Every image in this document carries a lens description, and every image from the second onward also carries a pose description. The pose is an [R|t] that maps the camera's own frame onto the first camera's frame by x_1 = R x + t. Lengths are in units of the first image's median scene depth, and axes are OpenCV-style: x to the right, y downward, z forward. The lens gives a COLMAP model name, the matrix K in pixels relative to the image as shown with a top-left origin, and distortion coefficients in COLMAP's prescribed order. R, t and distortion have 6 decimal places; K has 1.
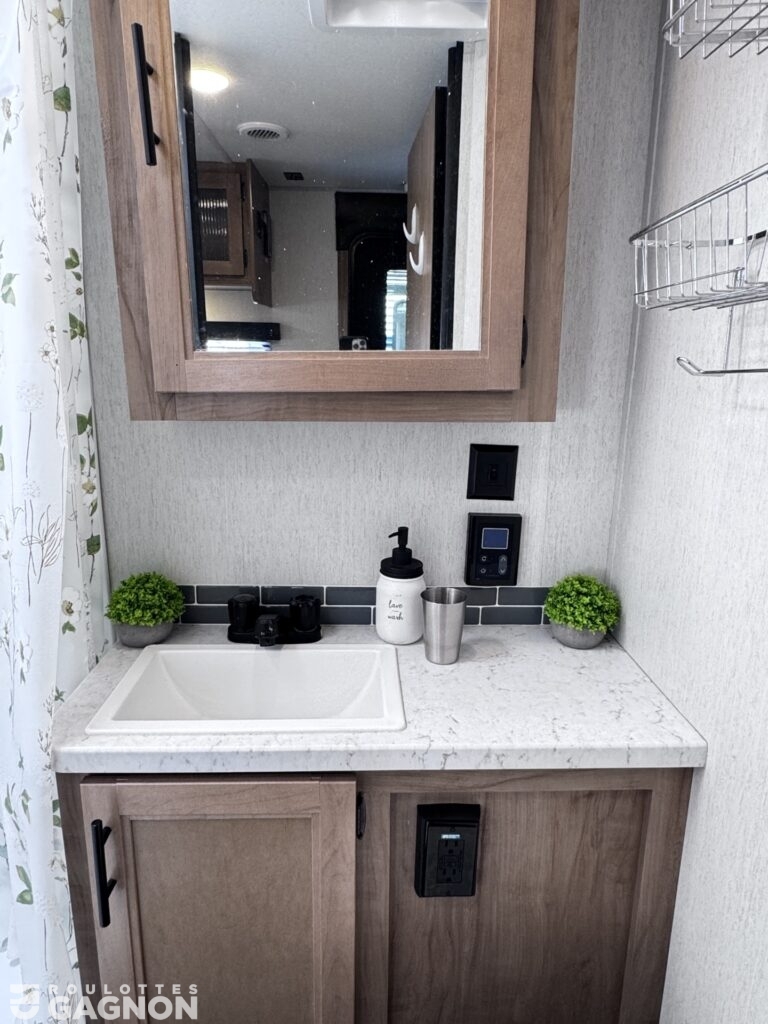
lens RADIAL K [[645.2, 0, 384.0], [0, 645.2, 512.0], [0, 0, 1]] dist [-0.007609, 0.003162]
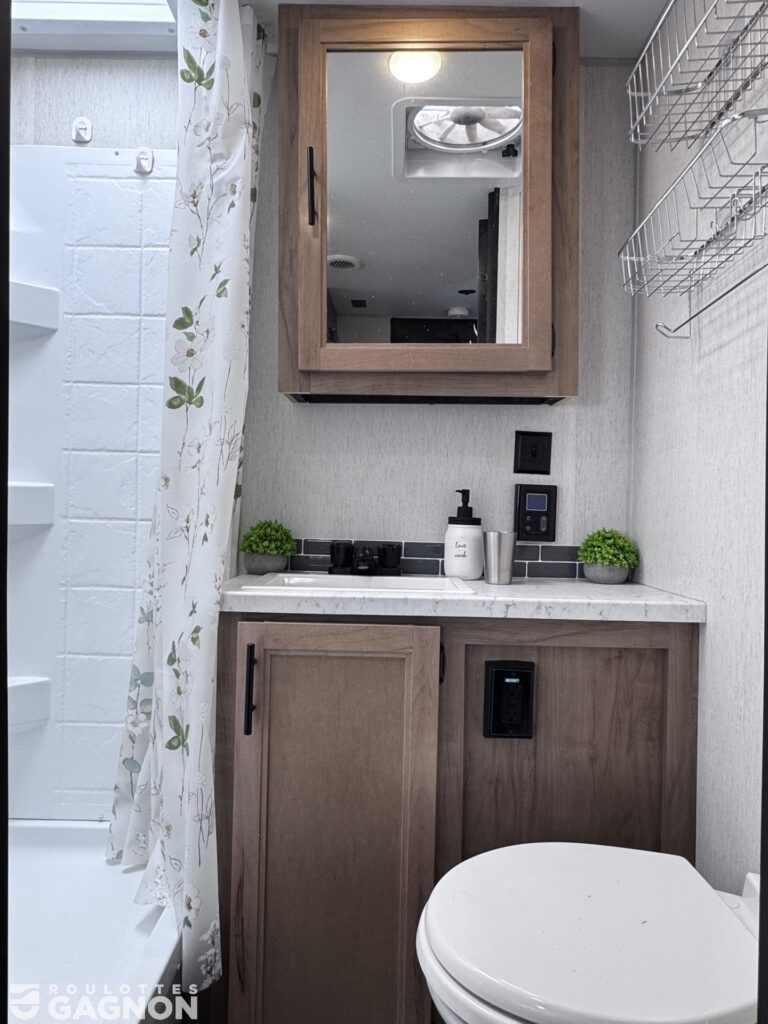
lens RADIAL K [[645.2, 0, 384.0], [0, 645.2, 512.0], [0, 0, 1]] dist [-0.007609, 0.003162]
pose [[0.998848, 0.007349, -0.047422, -0.088050], [-0.018100, 0.972913, -0.230462, 0.445840], [0.044444, 0.231055, 0.971925, -0.324341]]
